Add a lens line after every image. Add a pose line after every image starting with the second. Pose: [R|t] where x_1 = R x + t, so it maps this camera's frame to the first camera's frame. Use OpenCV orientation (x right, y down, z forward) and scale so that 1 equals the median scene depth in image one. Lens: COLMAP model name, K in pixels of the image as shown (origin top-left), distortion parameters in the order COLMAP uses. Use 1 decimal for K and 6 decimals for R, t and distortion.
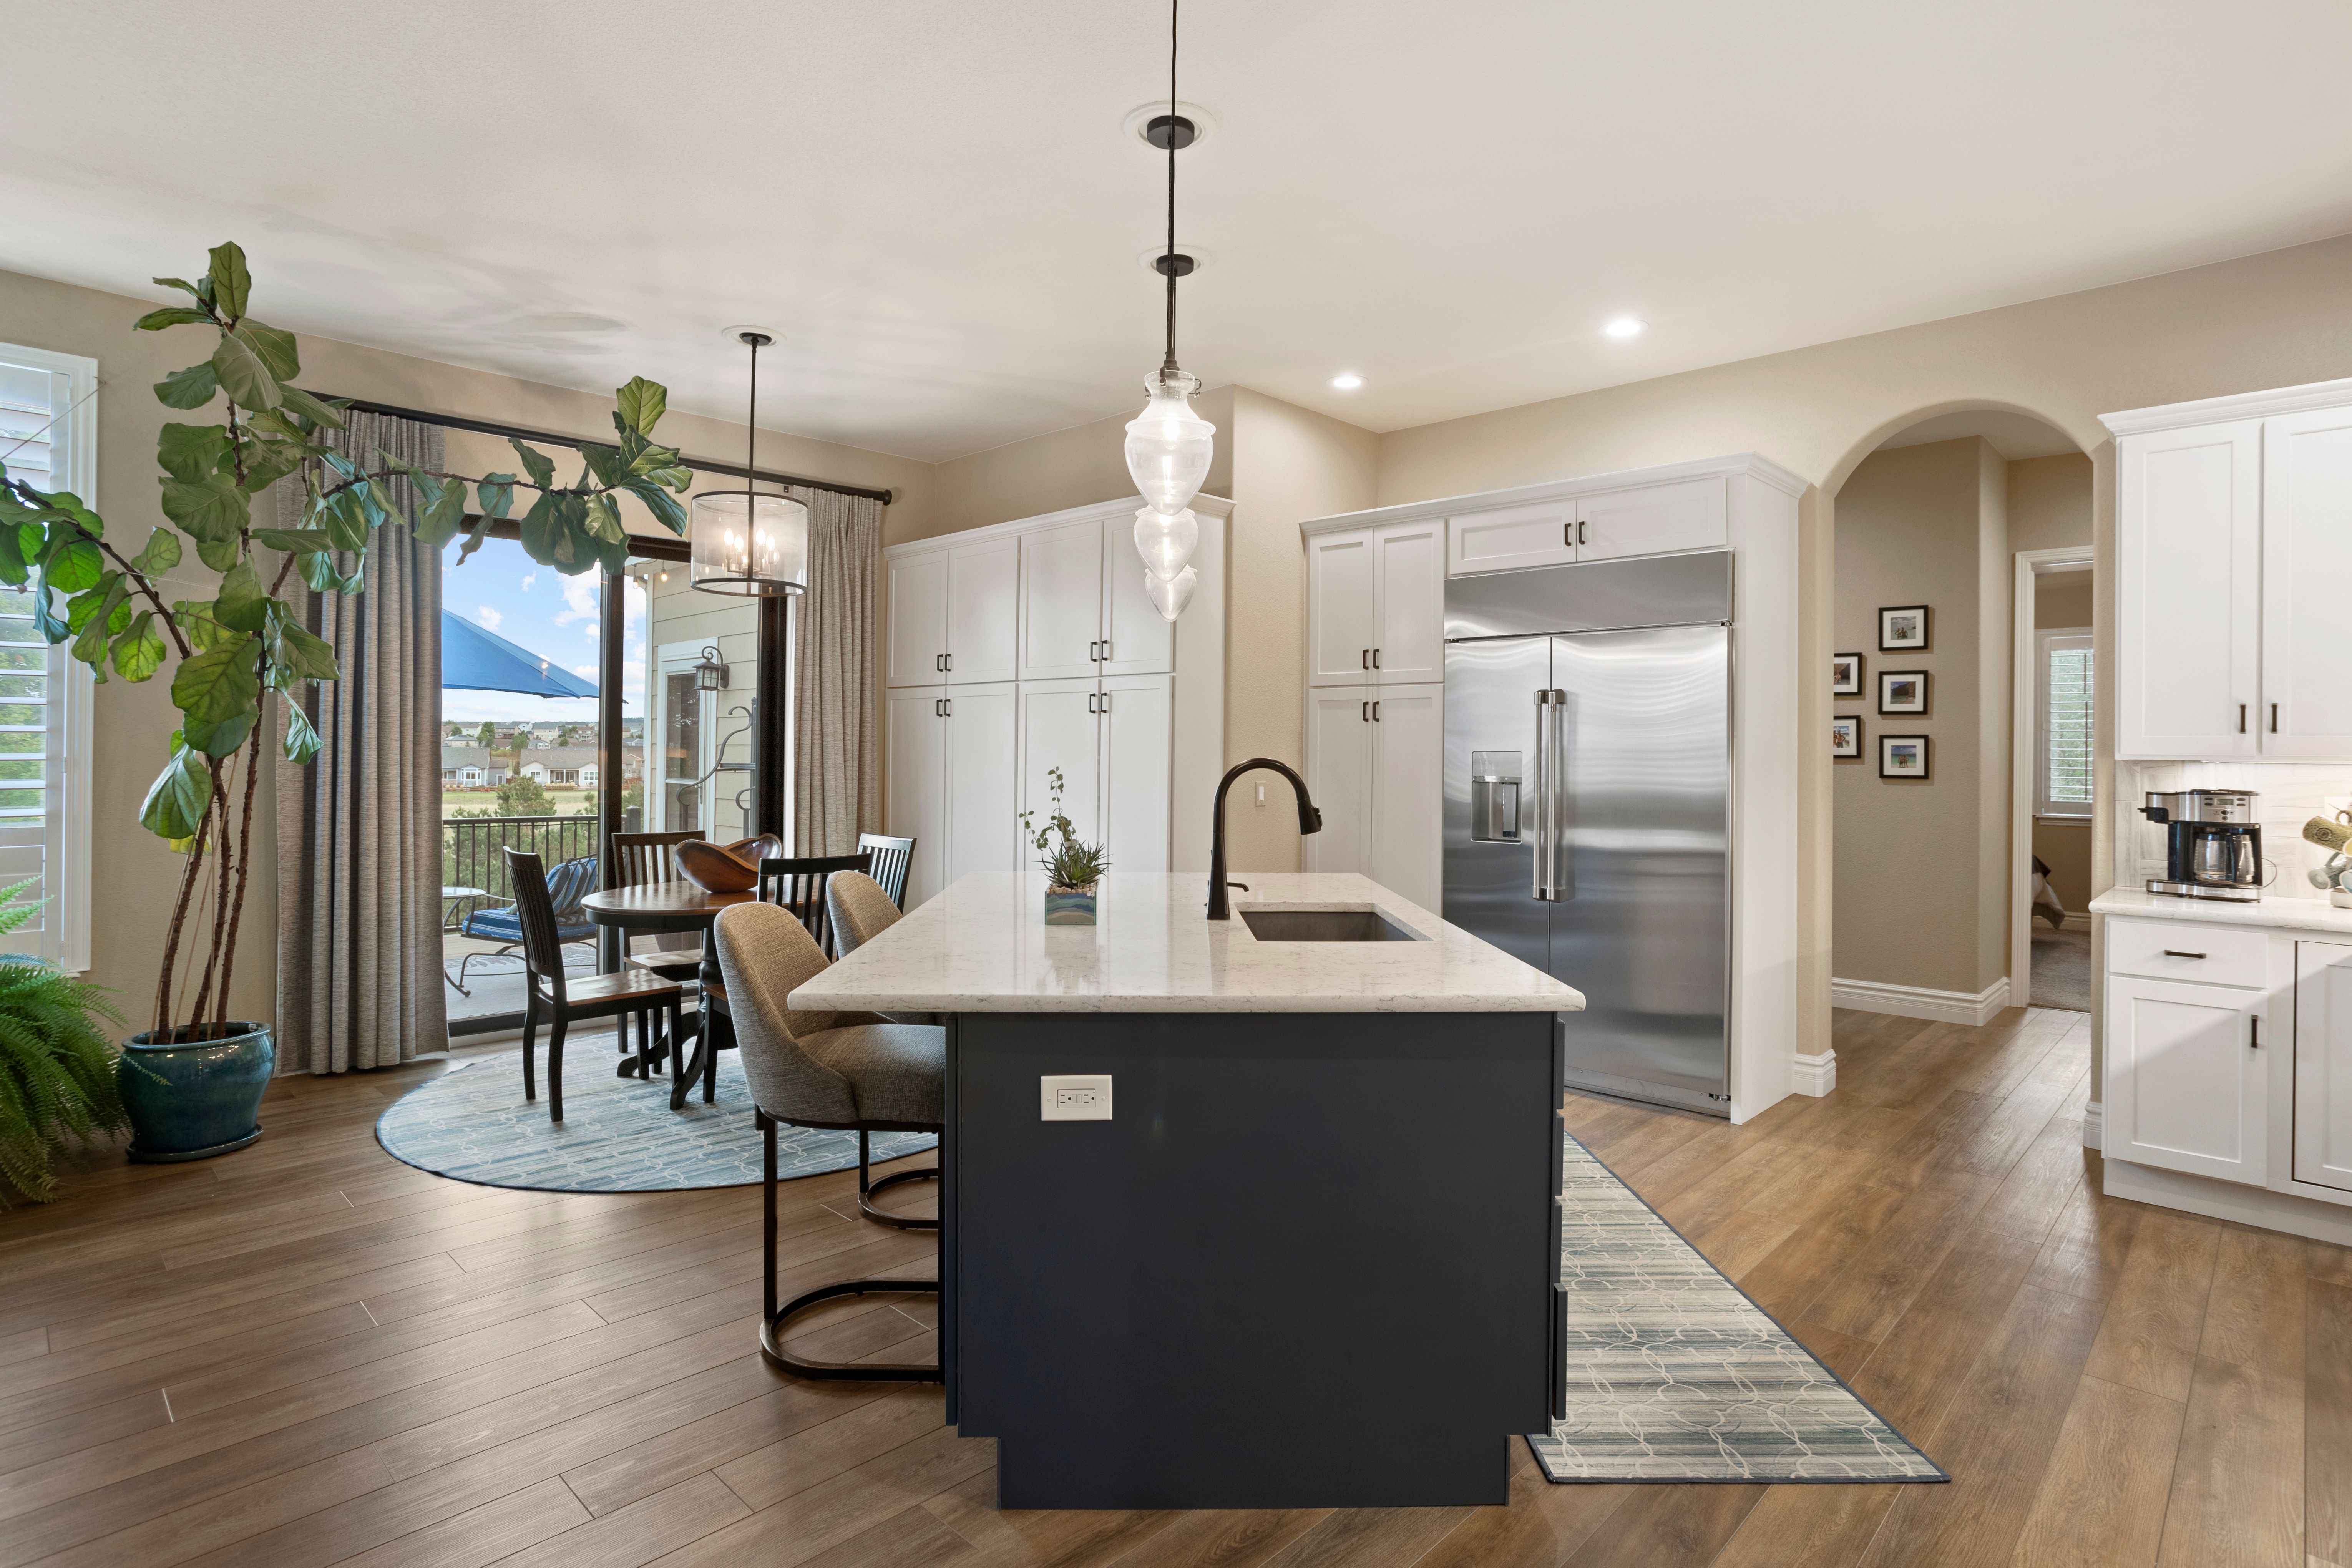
lens RADIAL K [[1206.2, 0, 1188.6], [0, 1206.2, 740.4], [0, 0, 1]] dist [-0.034473, 0.014353]
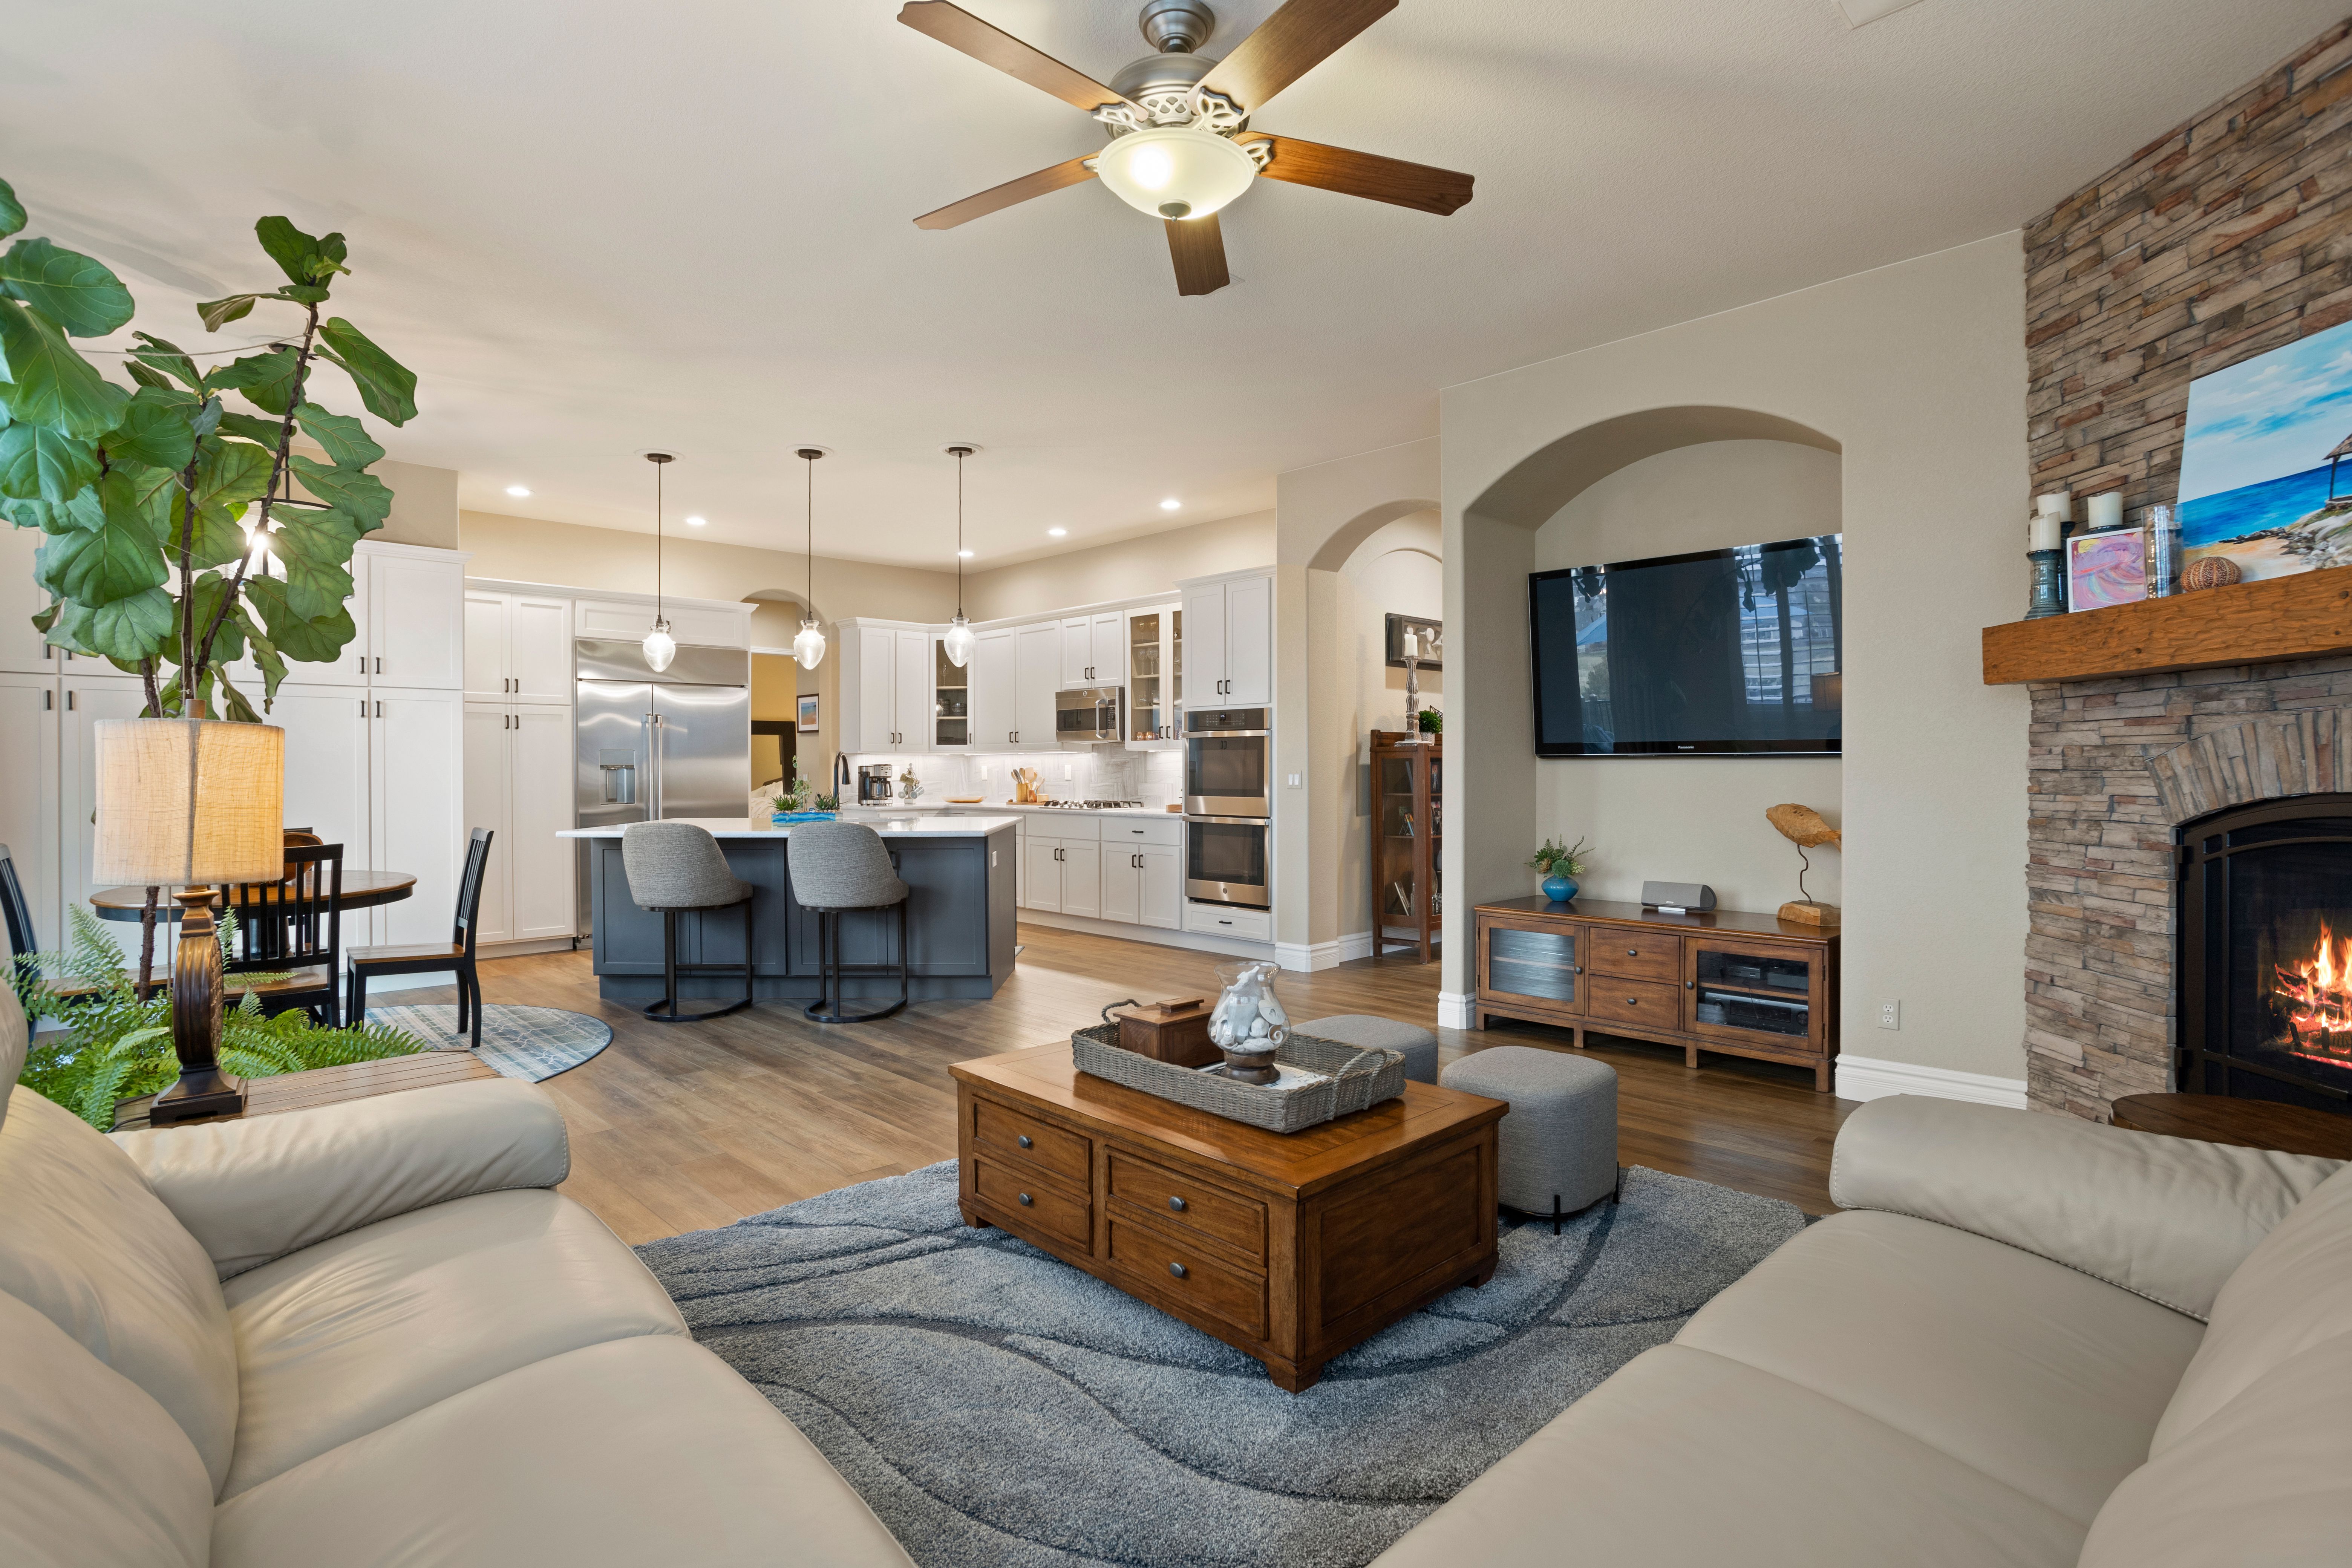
lens RADIAL K [[1130.1, 0, 1145.4], [0, 1130.1, 773.8], [0, 0, 1]] dist [-0.016261, 0.004562]
pose [[0.054469, -0.019457, 0.998326, -1.524244], [-0.006108, 0.999785, 0.019819, 0.008048], [-0.998497, -0.007177, 0.054339, 0.235631]]
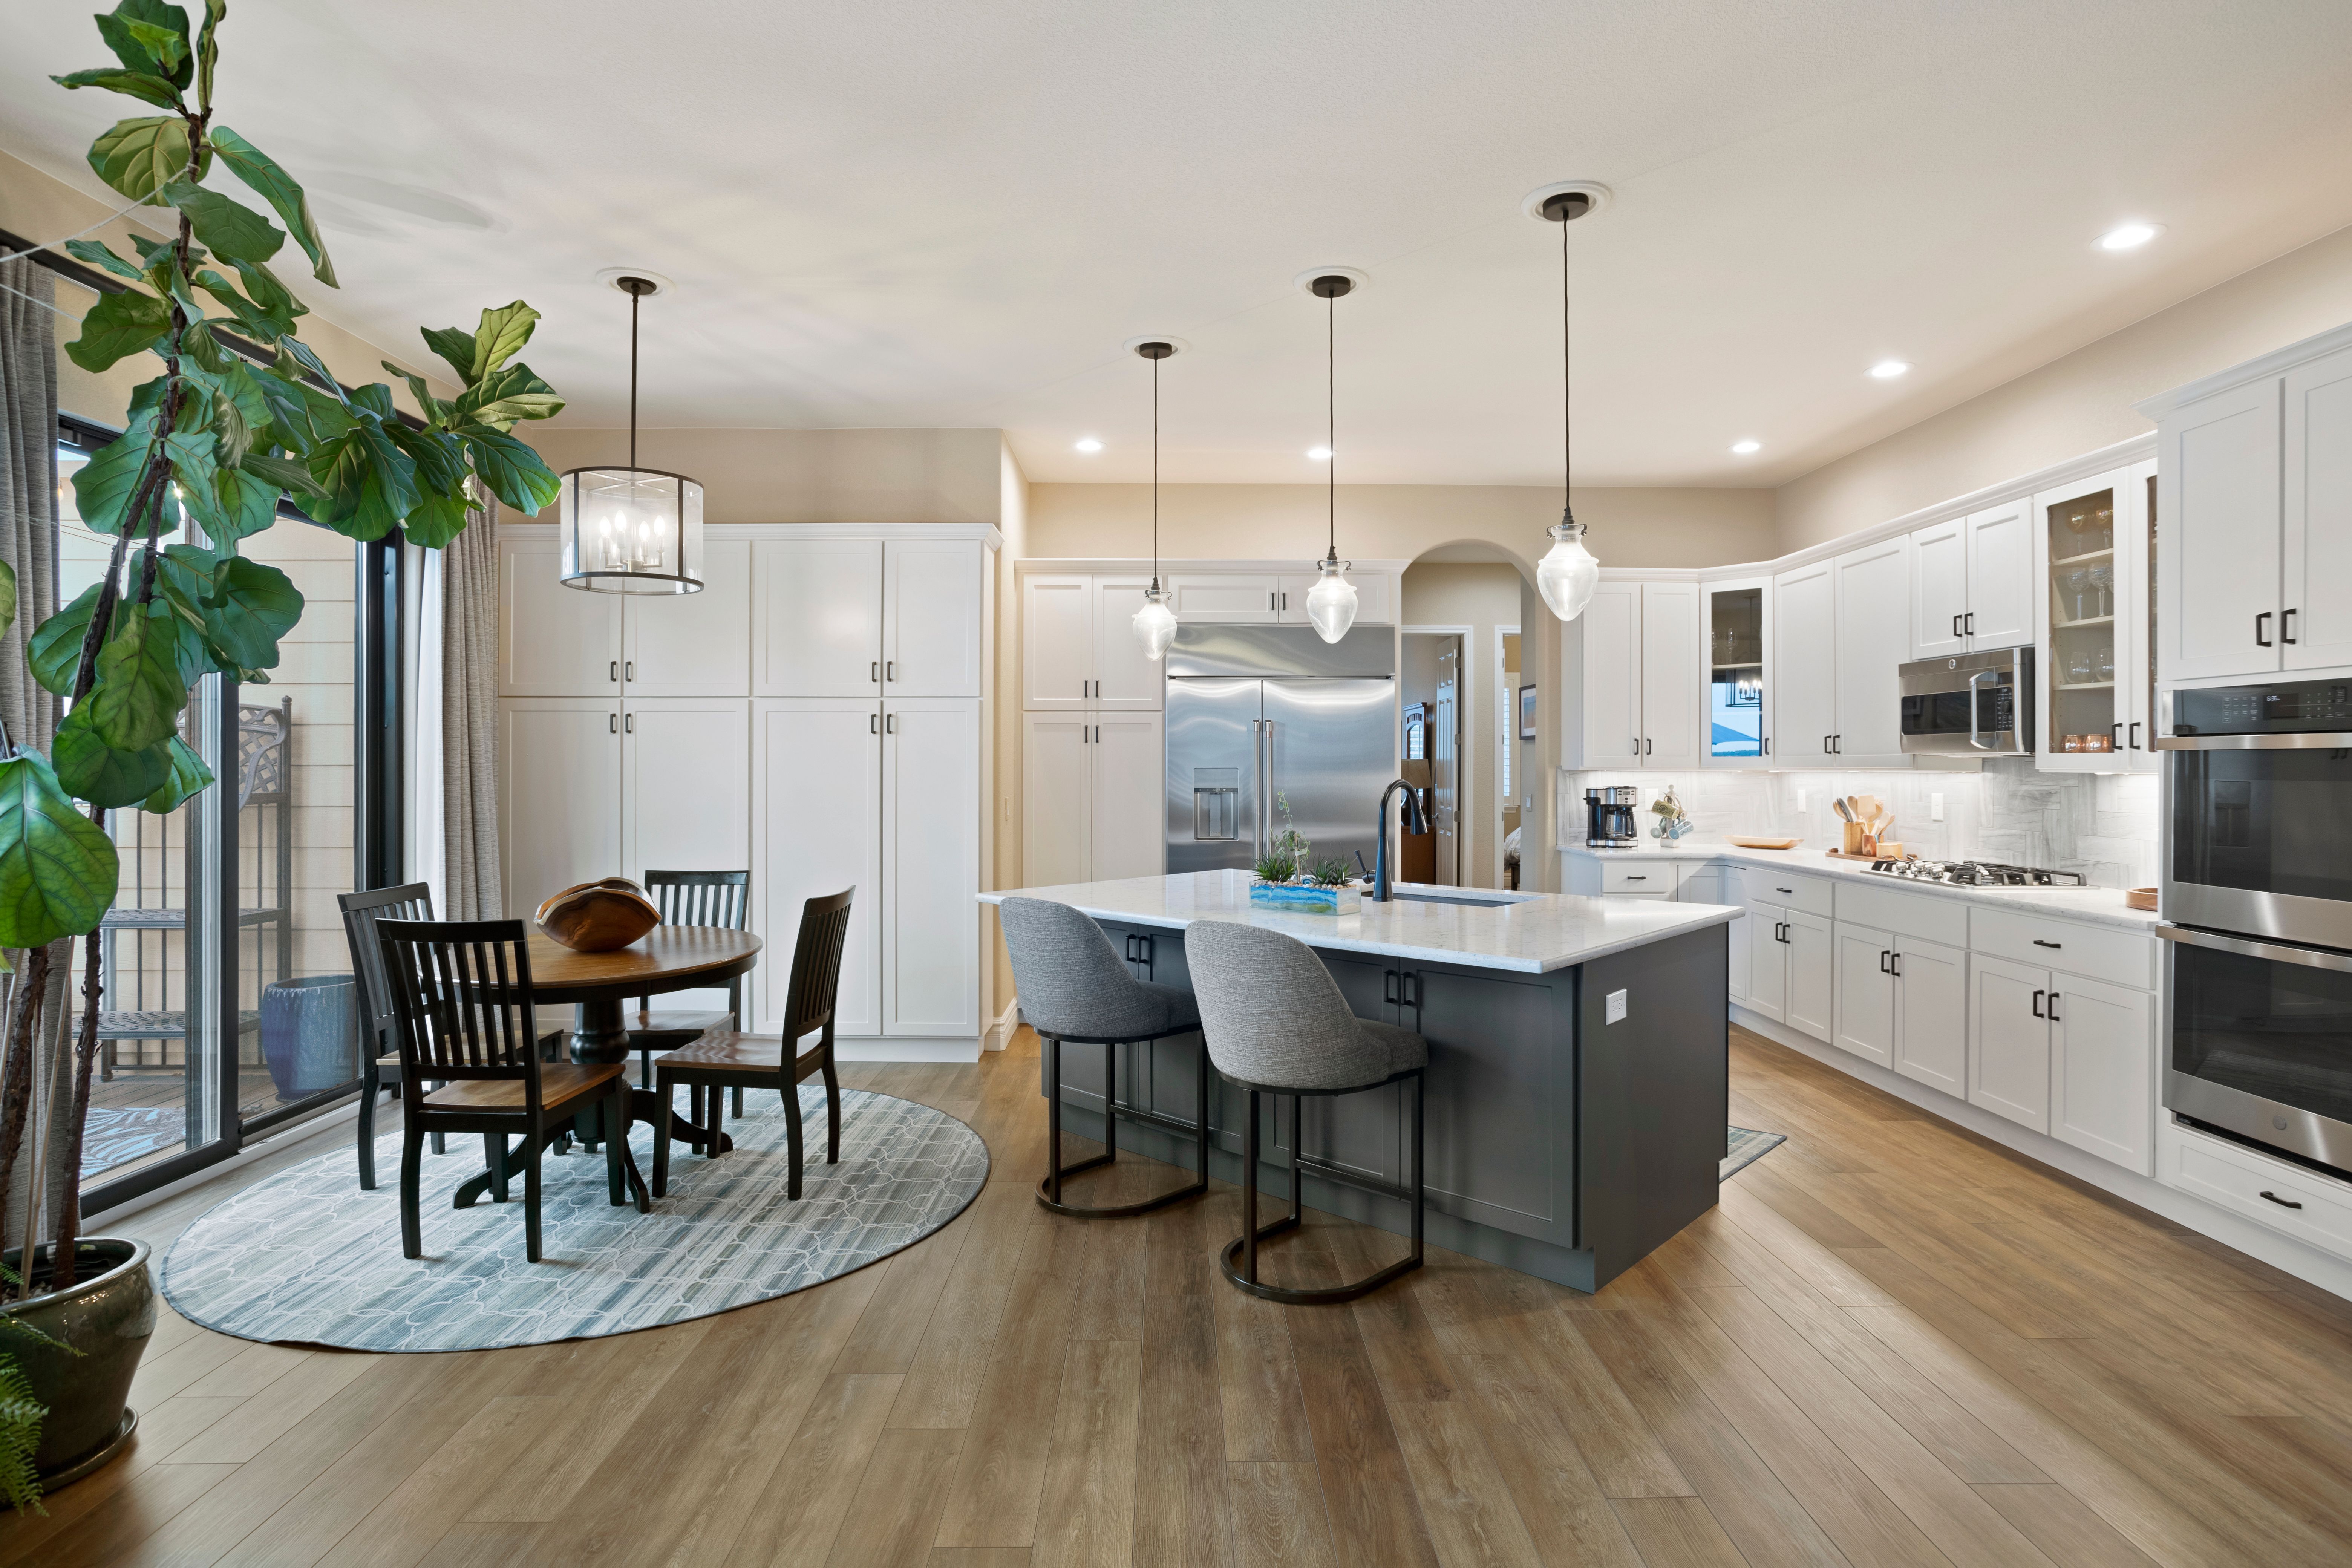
lens RADIAL K [[1206.3, 0, 1179.4], [0, 1206.3, 761.7], [0, 0, 1]] dist [-0.034473, 0.014353]
pose [[0.709469, -0.008648, 0.704684, -0.803464], [0.000030, 0.999925, 0.012241, -0.016015], [-0.704737, -0.008663, 0.709416, 0.164692]]
